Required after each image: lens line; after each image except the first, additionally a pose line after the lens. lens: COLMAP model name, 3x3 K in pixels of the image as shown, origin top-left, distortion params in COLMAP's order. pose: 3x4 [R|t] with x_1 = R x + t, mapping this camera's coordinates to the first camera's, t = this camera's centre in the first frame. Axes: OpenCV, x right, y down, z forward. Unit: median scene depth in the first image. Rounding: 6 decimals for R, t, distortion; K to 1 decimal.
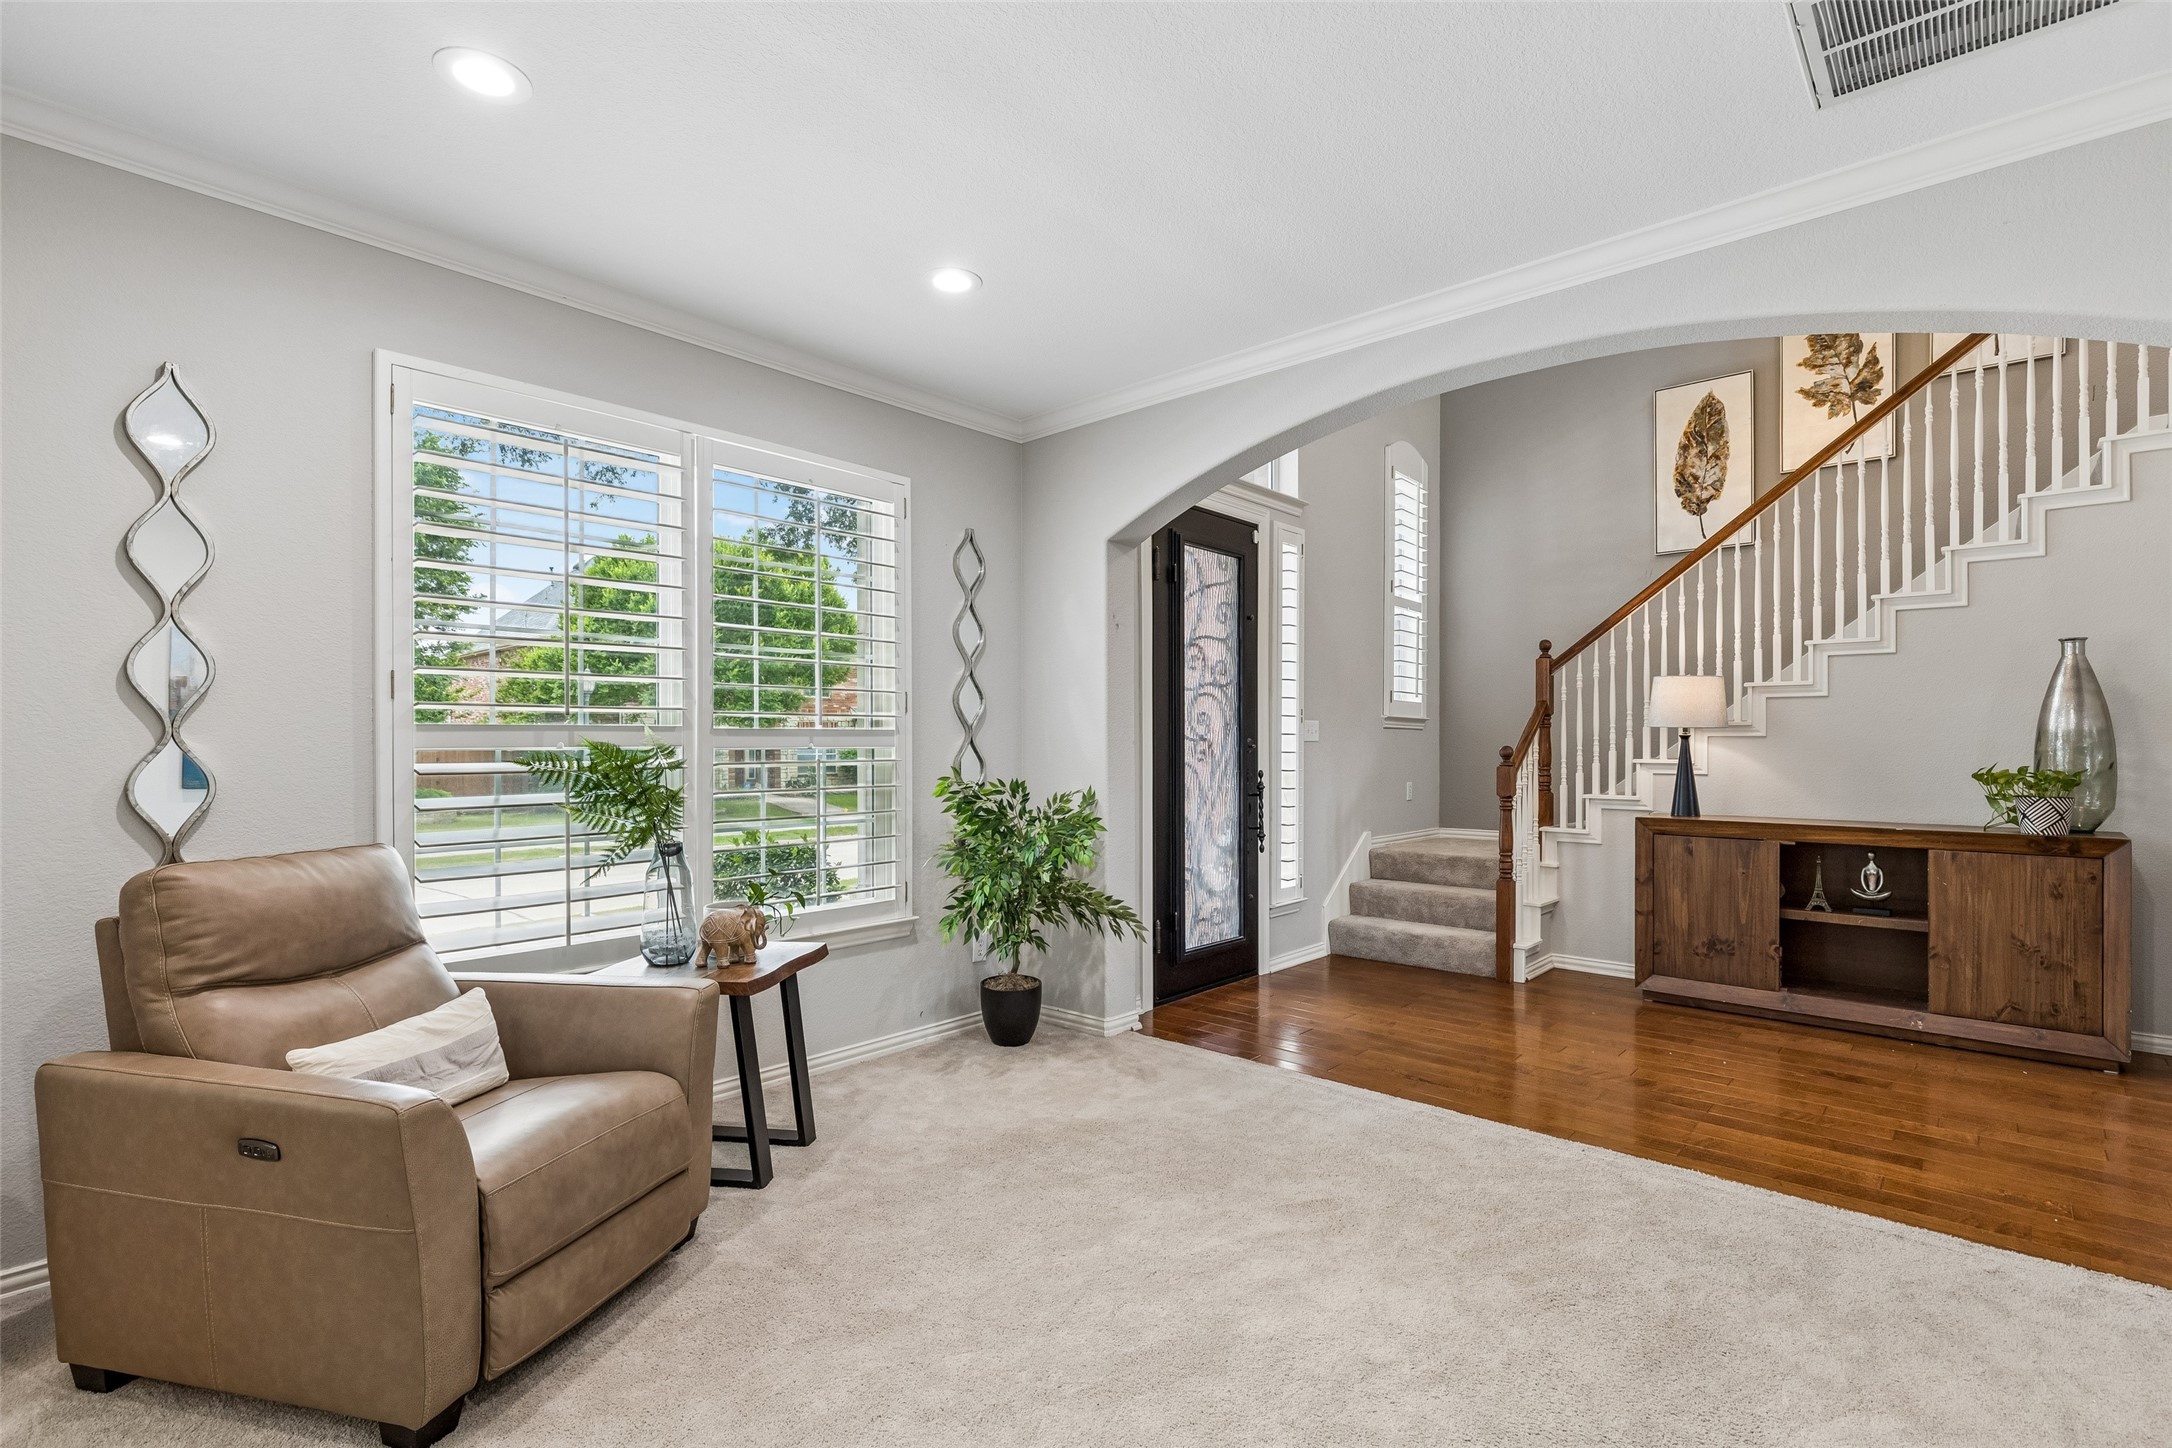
lens RADIAL K [[1027.9, 0, 1086.6], [0, 1027.9, 745.3], [0, 0, 1]] dist [0.048508, -0.000013]
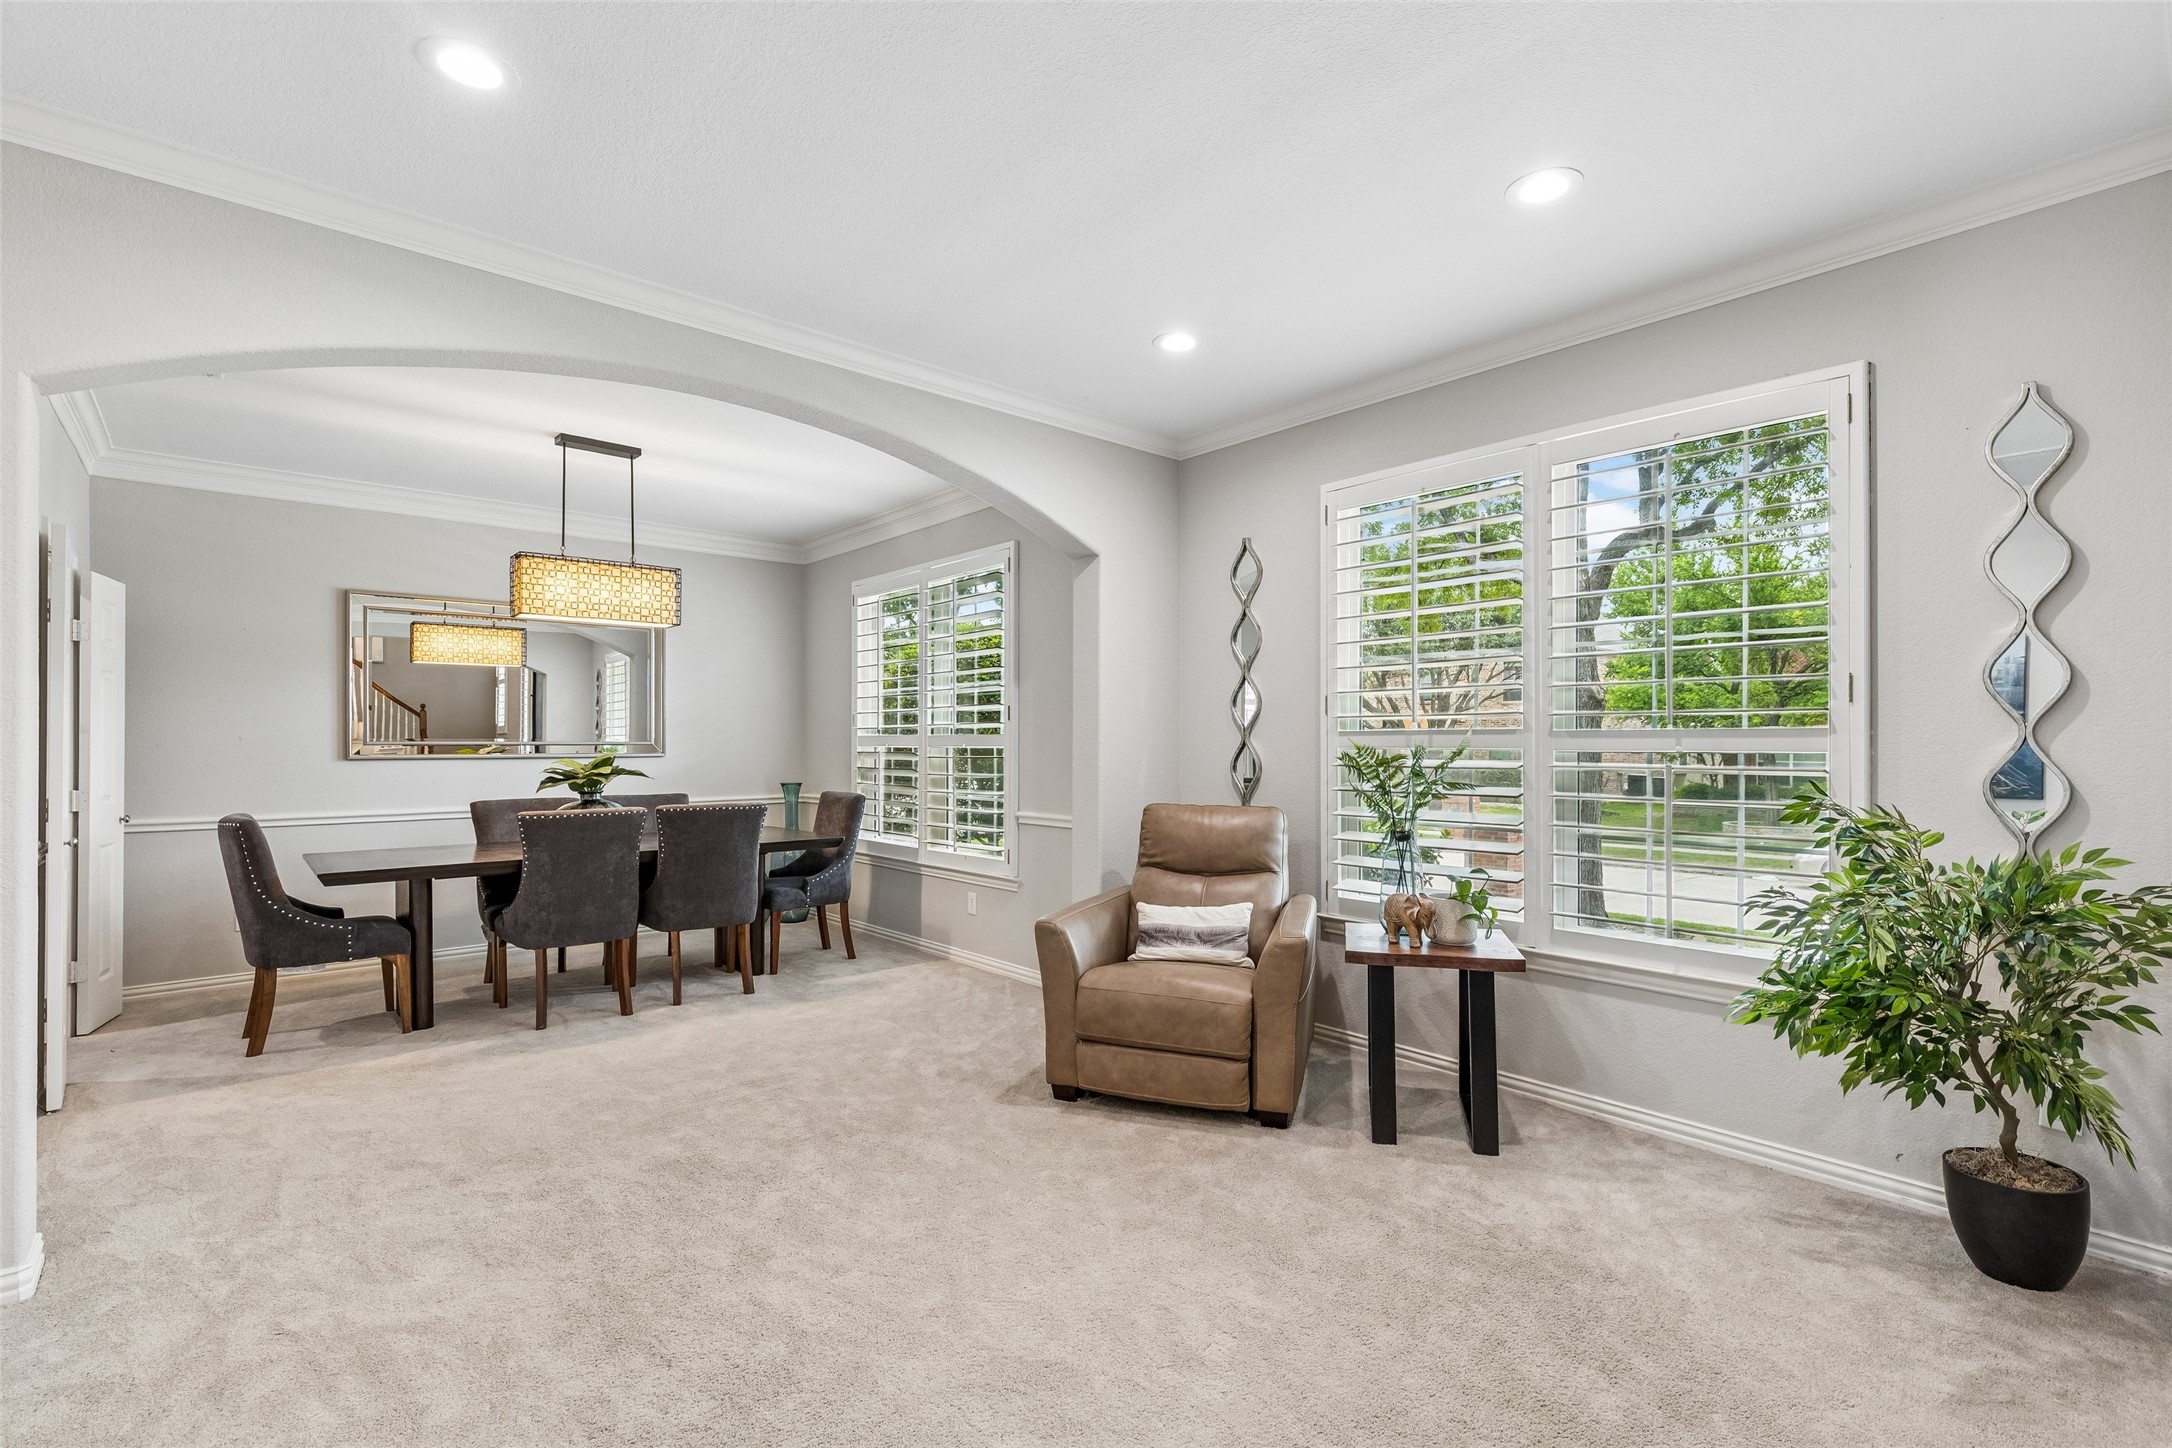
lens RADIAL K [[970.1, 0, 1098.2], [0, 970.1, 738.8], [0, 0, 1]] dist [0.004163, -0.000657]
pose [[-0.094441, -0.002211, -0.995528, 0.584355], [-0.012460, 0.999922, -0.001039, -0.000871], [0.995452, 0.012306, -0.094461, 0.624060]]
